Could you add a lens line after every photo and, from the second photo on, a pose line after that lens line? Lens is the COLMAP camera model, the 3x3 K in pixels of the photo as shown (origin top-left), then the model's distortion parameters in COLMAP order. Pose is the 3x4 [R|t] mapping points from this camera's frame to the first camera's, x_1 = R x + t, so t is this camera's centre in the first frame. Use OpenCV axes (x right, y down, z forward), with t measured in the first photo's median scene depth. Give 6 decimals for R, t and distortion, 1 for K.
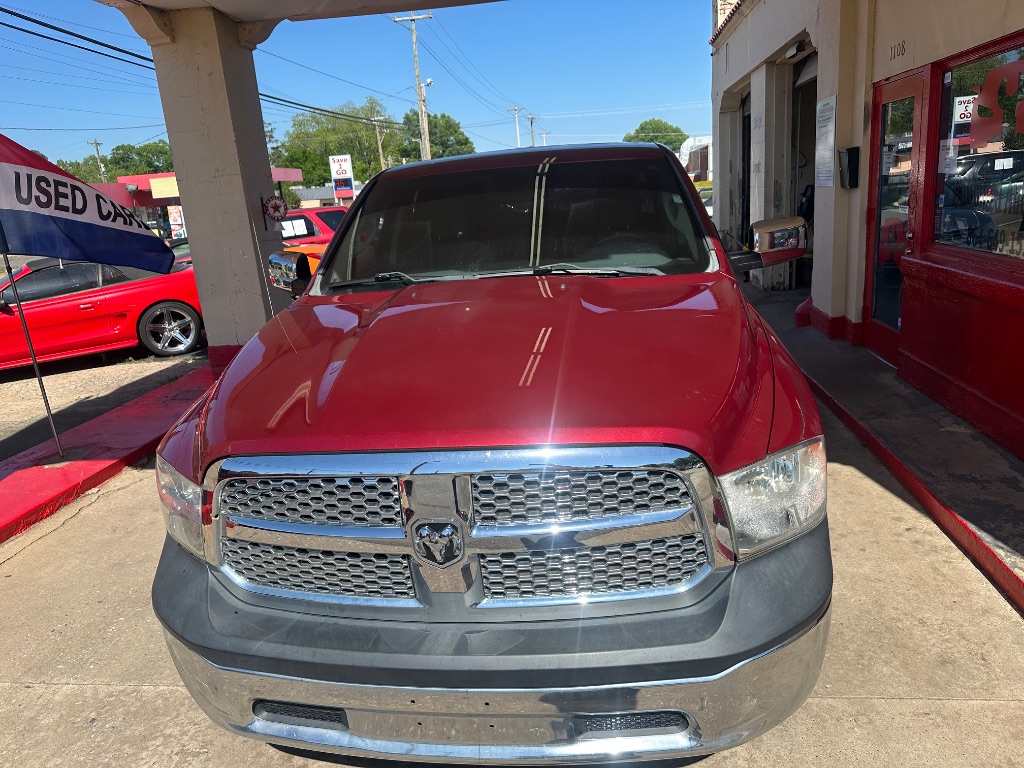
lens RADIAL K [[714.1, 0, 512.0], [0, 714.1, 384.0], [0, 0, 1]] dist [0.000033, -0.003155]
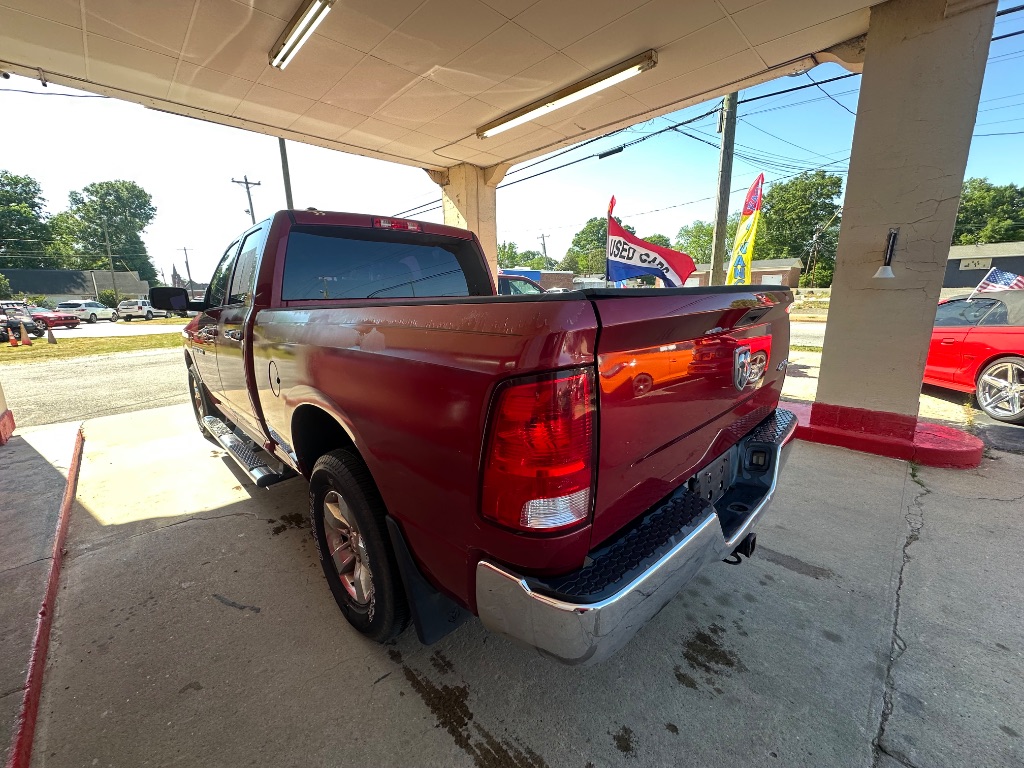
lens RADIAL K [[412.8, 0, 512.0], [0, 412.8, 384.0], [0, 0, 1]] dist [-0.000717, -0.000282]
pose [[-0.614044, 0.251234, -0.748219, 0.442569], [-0.145630, 0.895645, 0.420251, -0.358500], [0.775720, 0.367016, -0.513379, 1.444080]]
